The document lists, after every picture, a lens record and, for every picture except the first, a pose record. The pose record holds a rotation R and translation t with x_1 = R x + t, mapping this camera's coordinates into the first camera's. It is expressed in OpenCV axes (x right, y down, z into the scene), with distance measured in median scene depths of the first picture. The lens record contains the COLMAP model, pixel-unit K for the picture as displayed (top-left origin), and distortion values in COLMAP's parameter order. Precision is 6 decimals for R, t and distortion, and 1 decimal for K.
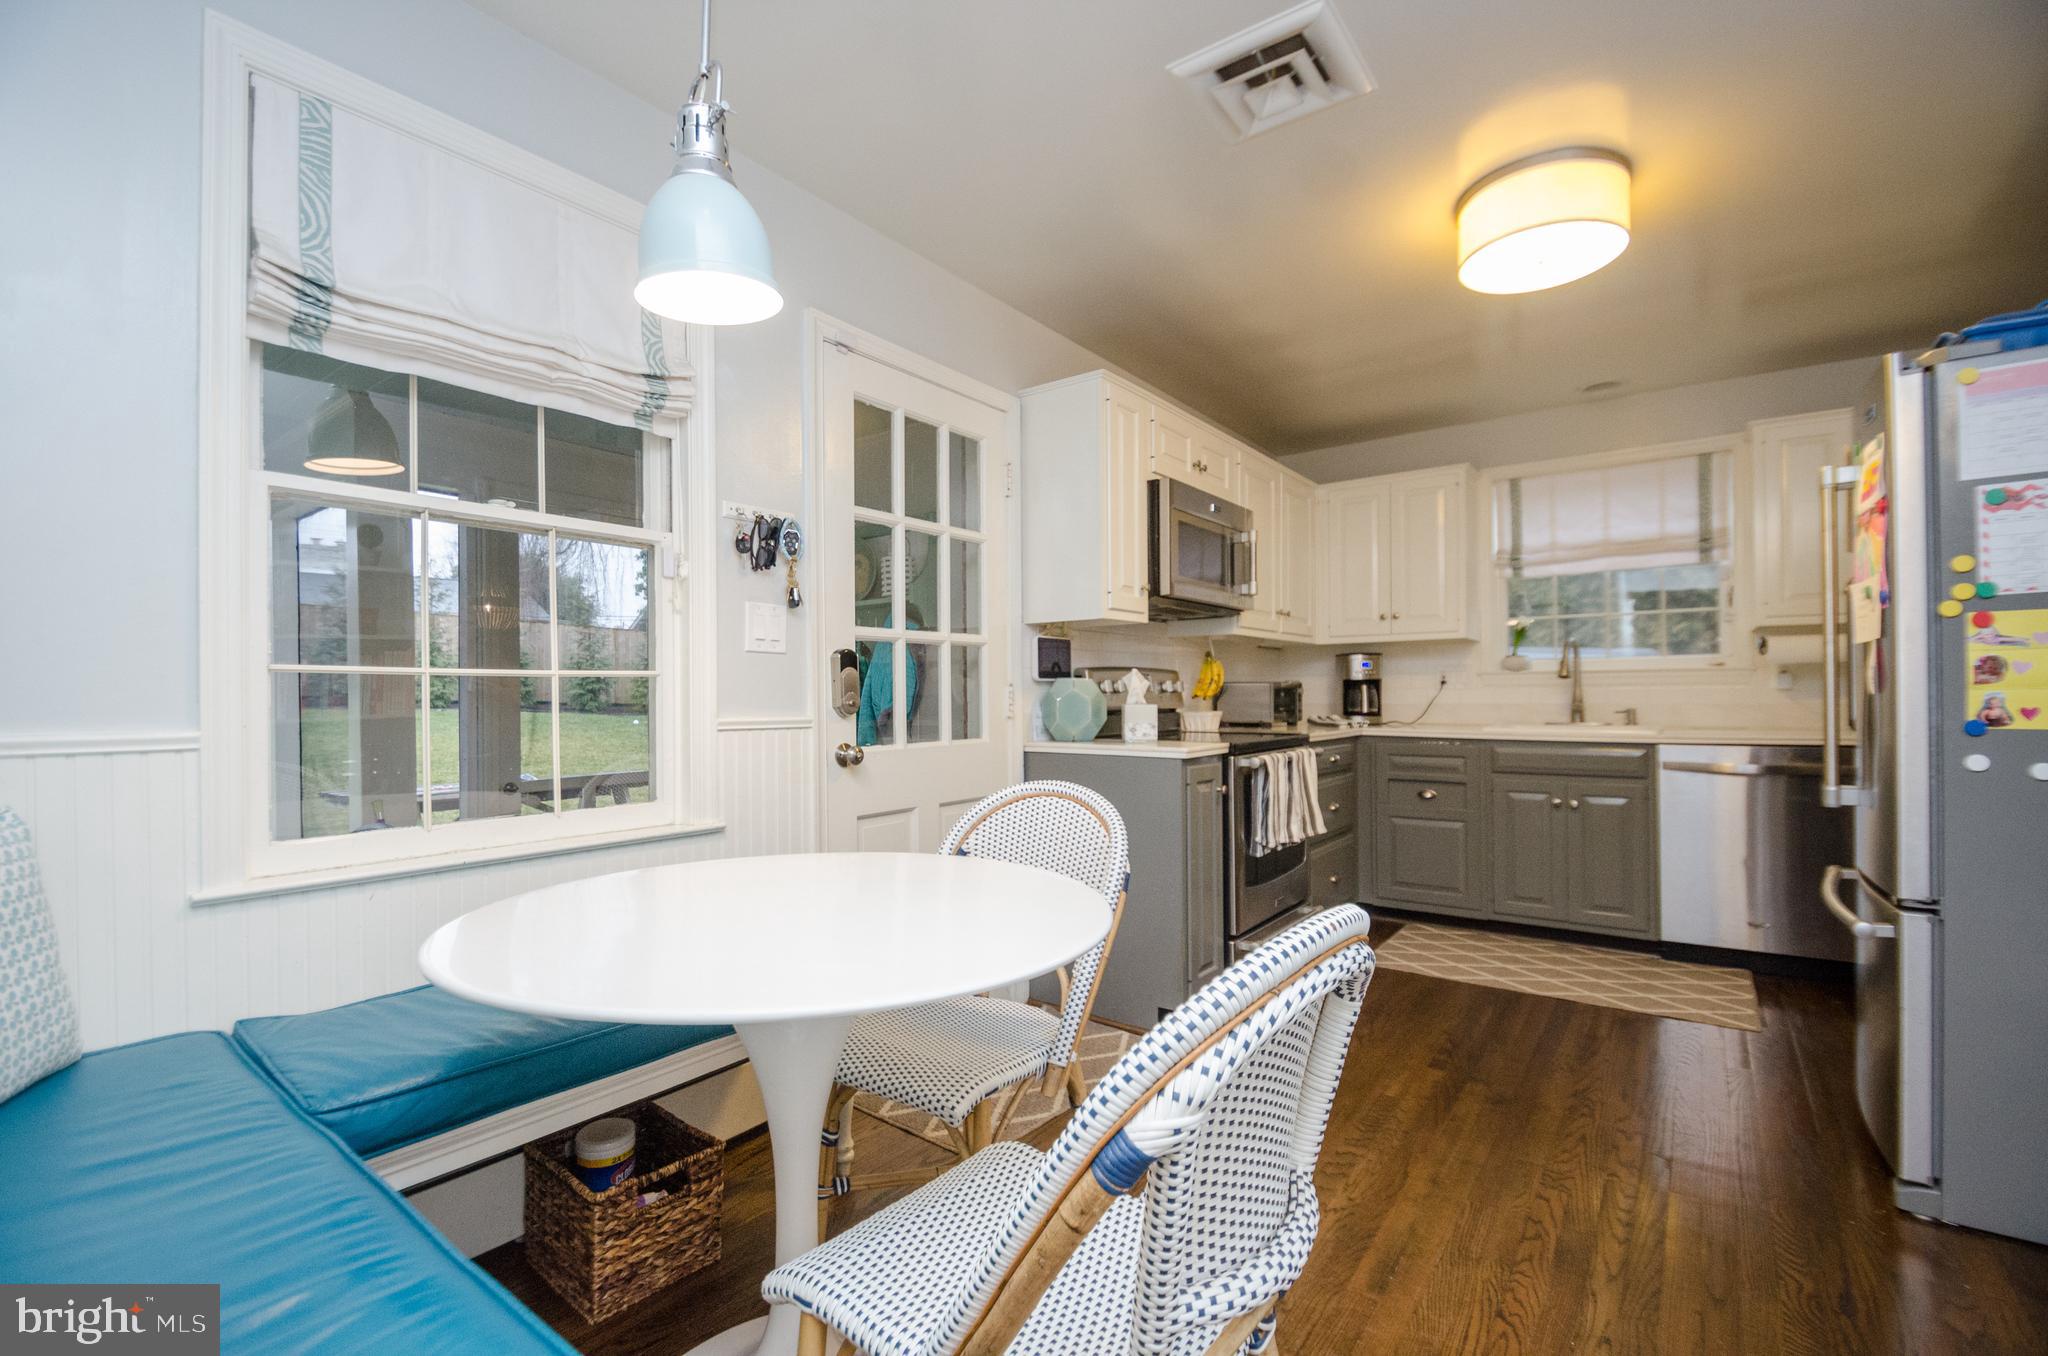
lens RADIAL K [[896.7, 0, 1006.9], [0, 896.7, 690.6], [0, 0, 1]] dist [0.001712, -0.000887]
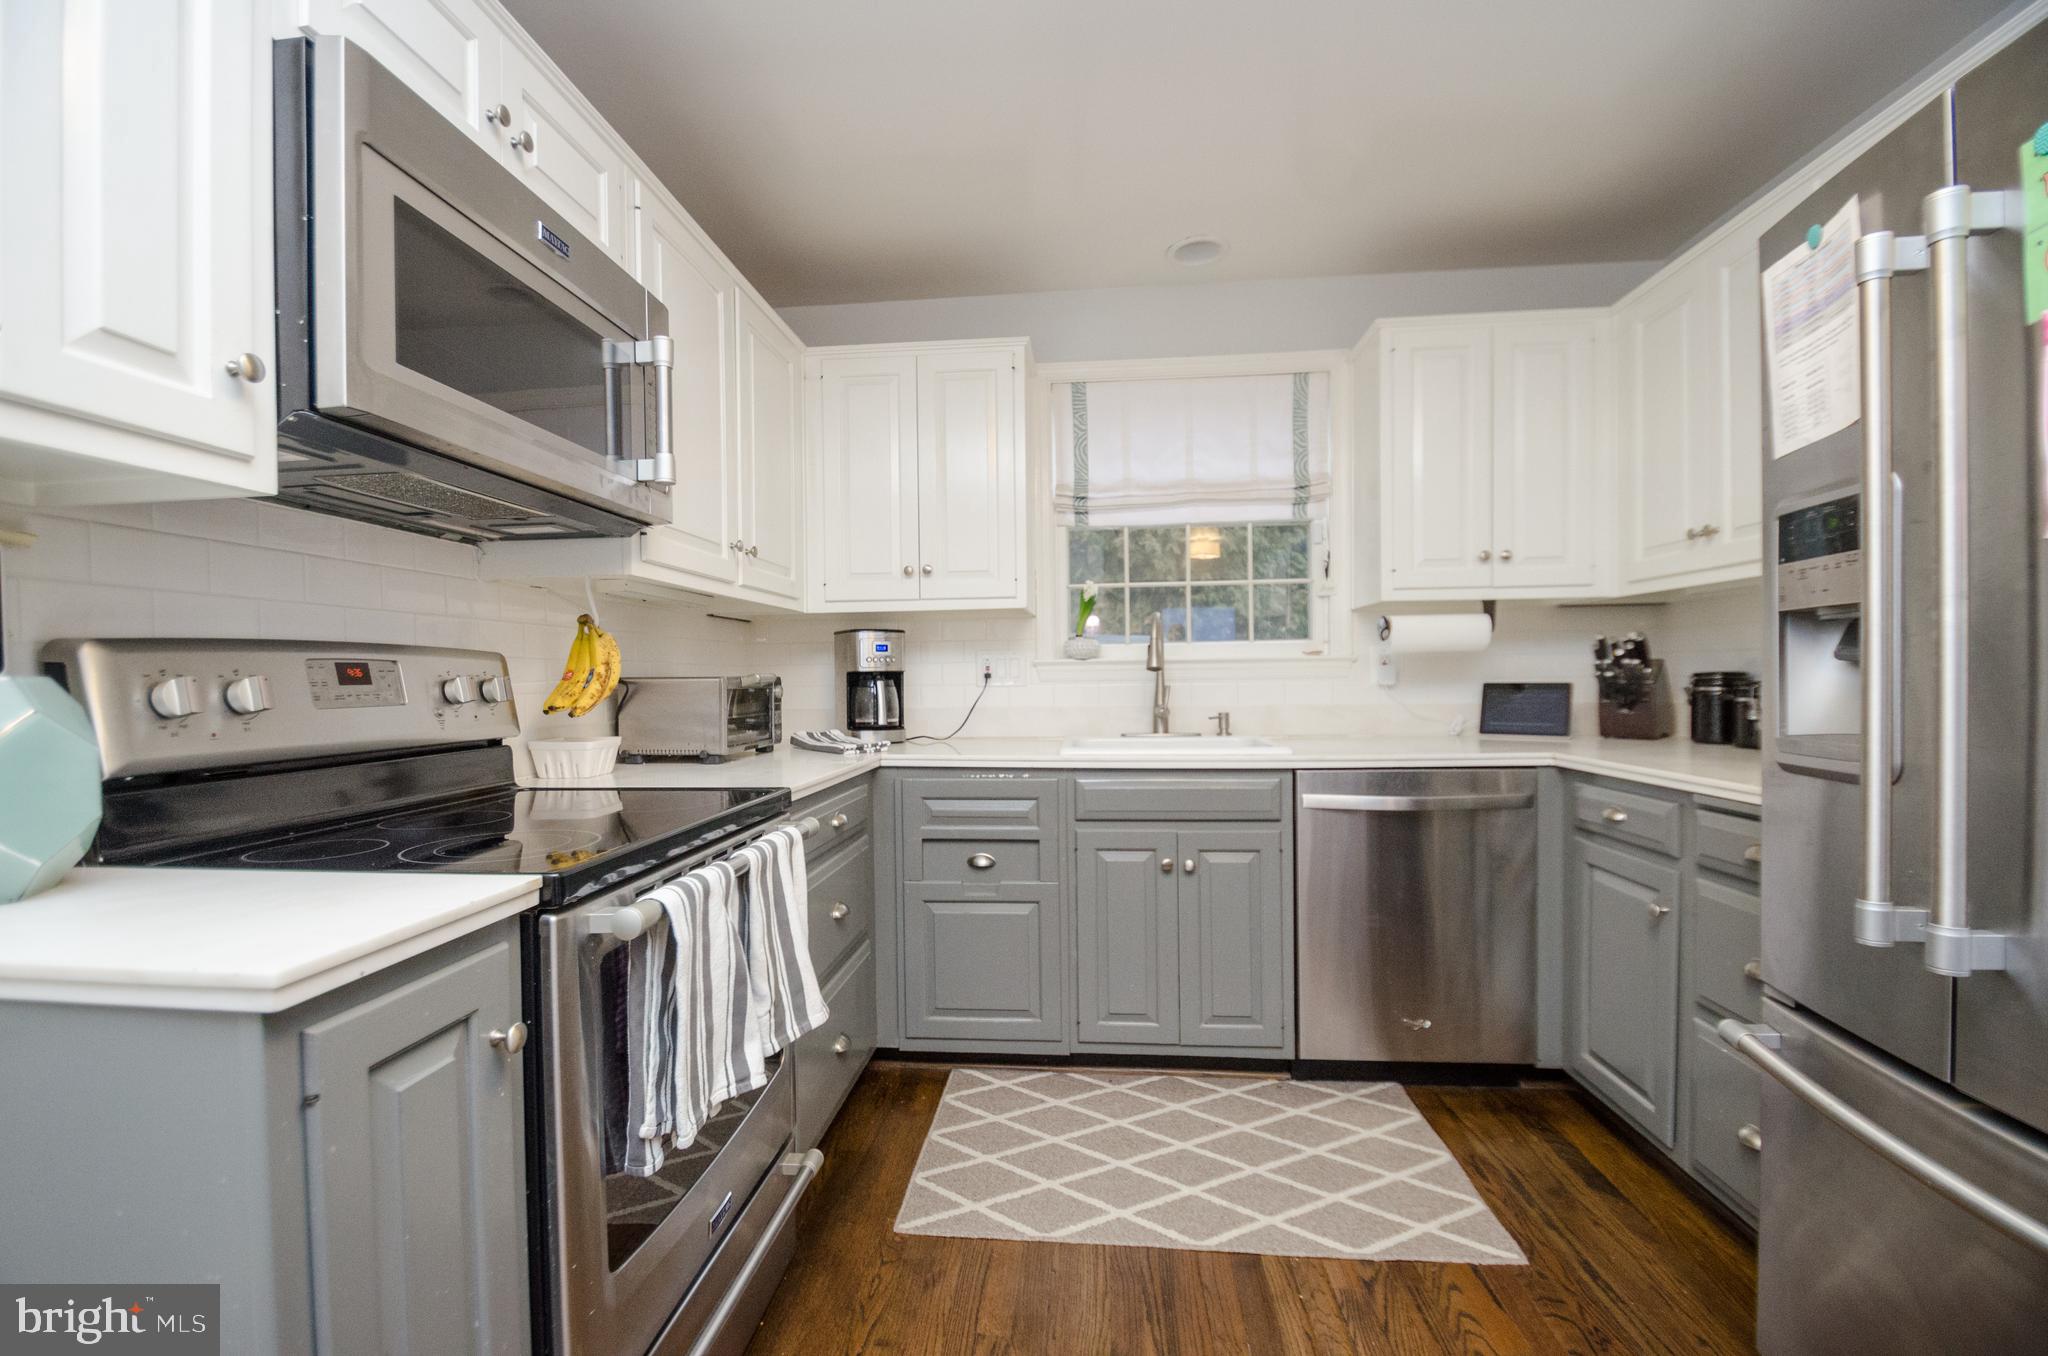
lens RADIAL K [[896.7, 0, 1006.9], [0, 896.7, 690.6], [0, 0, 1]] dist [0.001712, -0.000887]
pose [[0.850933, -0.010727, 0.525165, 0.167433], [0.002472, 0.999862, 0.016419, -0.010299], [-0.525269, -0.012673, 0.850842, 0.483872]]
